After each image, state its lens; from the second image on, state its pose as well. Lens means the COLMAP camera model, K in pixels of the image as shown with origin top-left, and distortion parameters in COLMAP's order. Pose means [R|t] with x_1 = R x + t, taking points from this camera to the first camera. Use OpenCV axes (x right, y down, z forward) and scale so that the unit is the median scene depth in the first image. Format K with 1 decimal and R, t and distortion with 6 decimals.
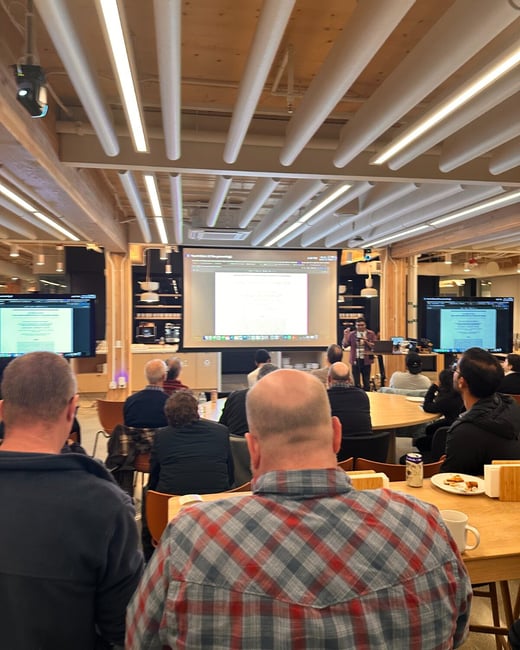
lens RADIAL K [[486.4, 0, 257.3], [0, 486.4, 314.7], [0, 0, 1]] dist [0.098939, -0.151786]
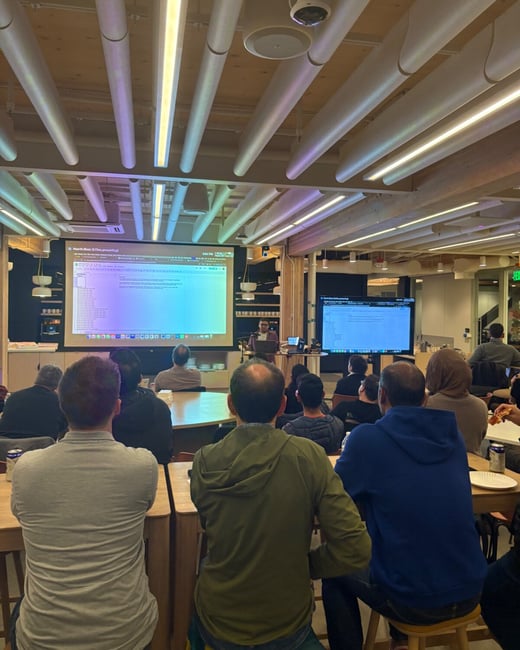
lens RADIAL K [[529.4, 0, 261.4], [0, 529.4, 312.0], [0, 0, 1]] dist [0.047895, -0.049553]
pose [[0.998730, 0.012279, 0.048854, 0.175764], [-0.012350, 0.999923, 0.001164, -0.004591], [-0.048836, -0.001766, 0.998805, -0.043956]]
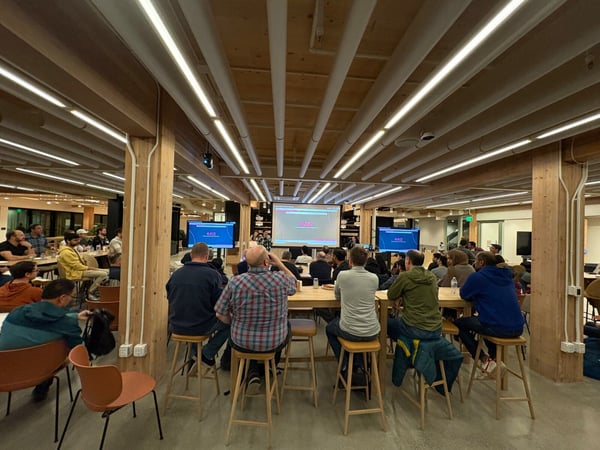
lens RADIAL K [[241.7, 0, 301.7], [0, 241.7, 224.9], [0, 0, 1]] dist [-0.000060, -0.000083]
pose [[0.996807, 0.027774, -0.074857, 0.073343], [-0.029923, 0.999167, -0.027743, -0.003726], [0.074024, 0.029894, 0.996808, -0.135823]]
